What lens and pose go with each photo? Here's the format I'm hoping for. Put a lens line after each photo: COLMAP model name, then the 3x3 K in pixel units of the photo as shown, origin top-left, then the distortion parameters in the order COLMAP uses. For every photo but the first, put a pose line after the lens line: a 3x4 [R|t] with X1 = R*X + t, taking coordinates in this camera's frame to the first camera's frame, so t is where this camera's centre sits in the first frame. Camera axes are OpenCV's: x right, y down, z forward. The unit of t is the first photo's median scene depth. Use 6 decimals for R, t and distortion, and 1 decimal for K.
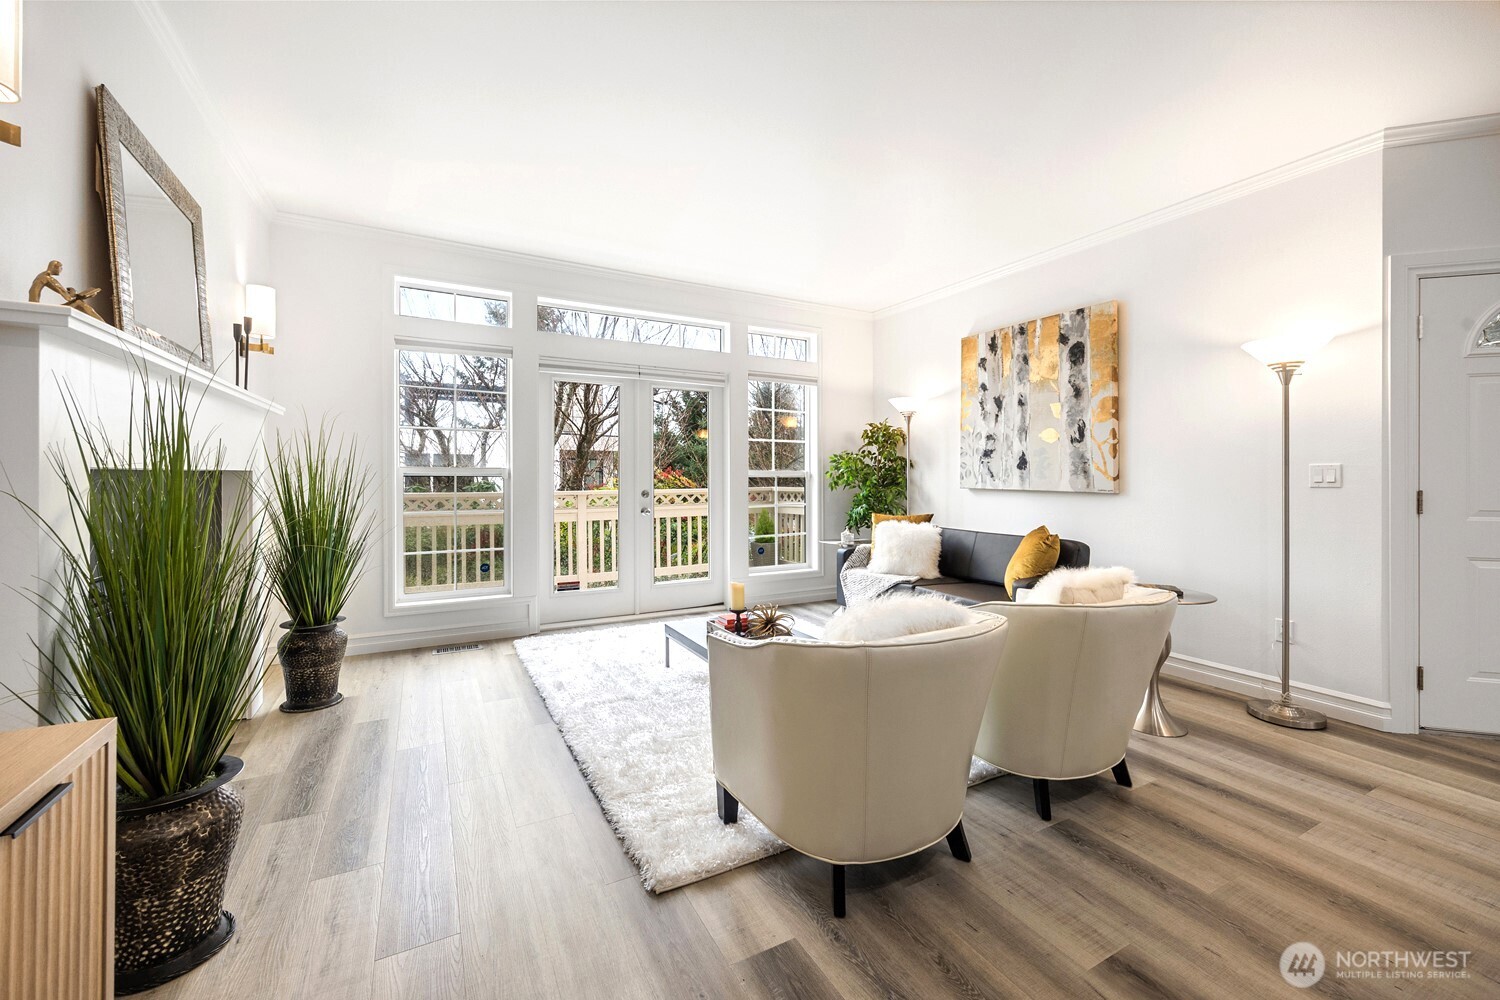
lens RADIAL K [[611.2, 0, 770.7], [0, 611.2, 476.6], [0, 0, 1]] dist [0.008339, -0.001655]
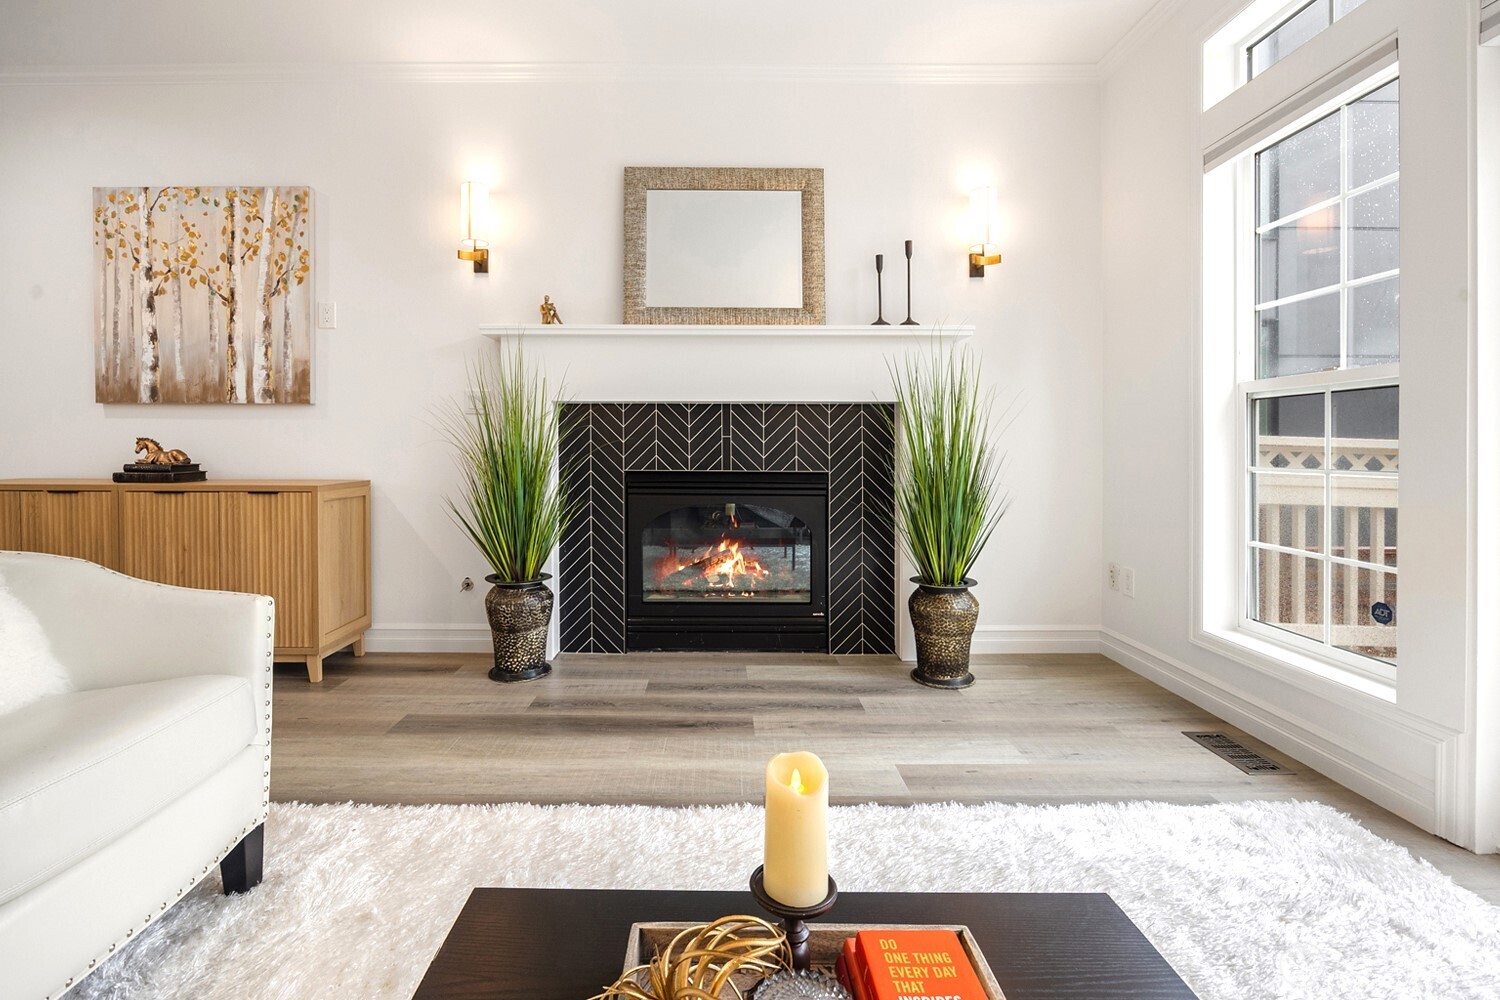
lens RADIAL K [[668.6, 0, 728.2], [0, 668.6, 458.4], [0, 0, 1]] dist [-0.003161, -0.001119]
pose [[-0.489010, 0.008939, -0.872232, 0.147462], [-0.005543, 0.999895, 0.013355, 0.046338], [0.872261, 0.011366, -0.488909, 0.917944]]
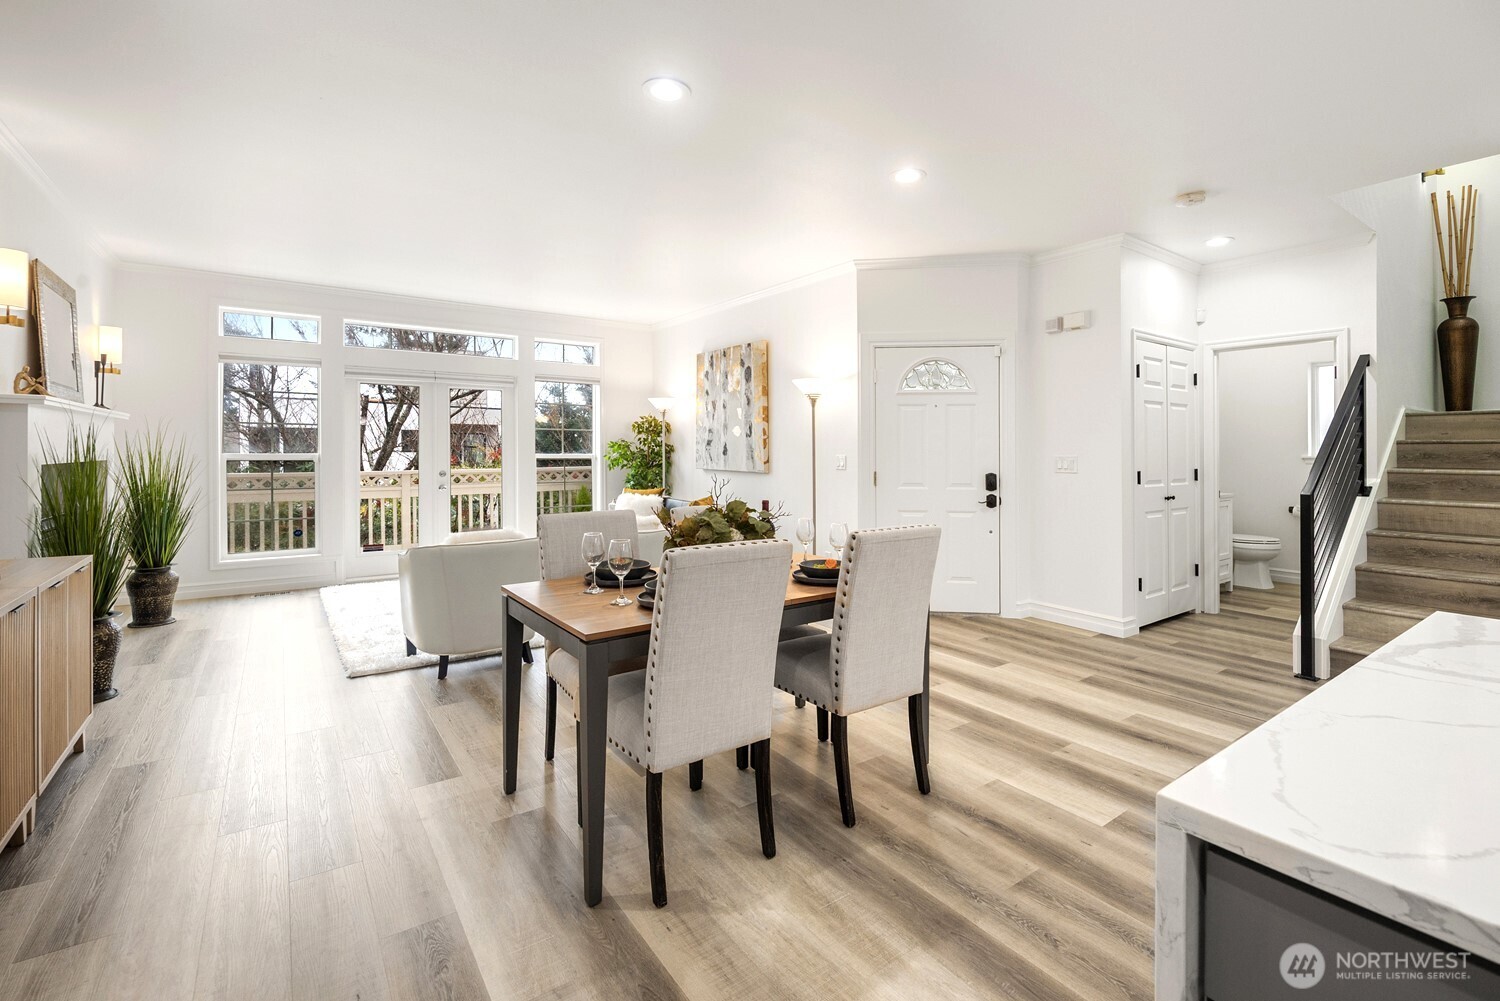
lens RADIAL K [[668.6, 0, 778.8], [0, 668.6, 451.7], [0, 0, 1]] dist [-0.003161, -0.001119]
pose [[0.991238, 0.001052, 0.132085, 0.359835], [-0.001191, 0.999999, 0.000975, -0.023124], [-0.132084, -0.001123, 0.991238, -0.530755]]
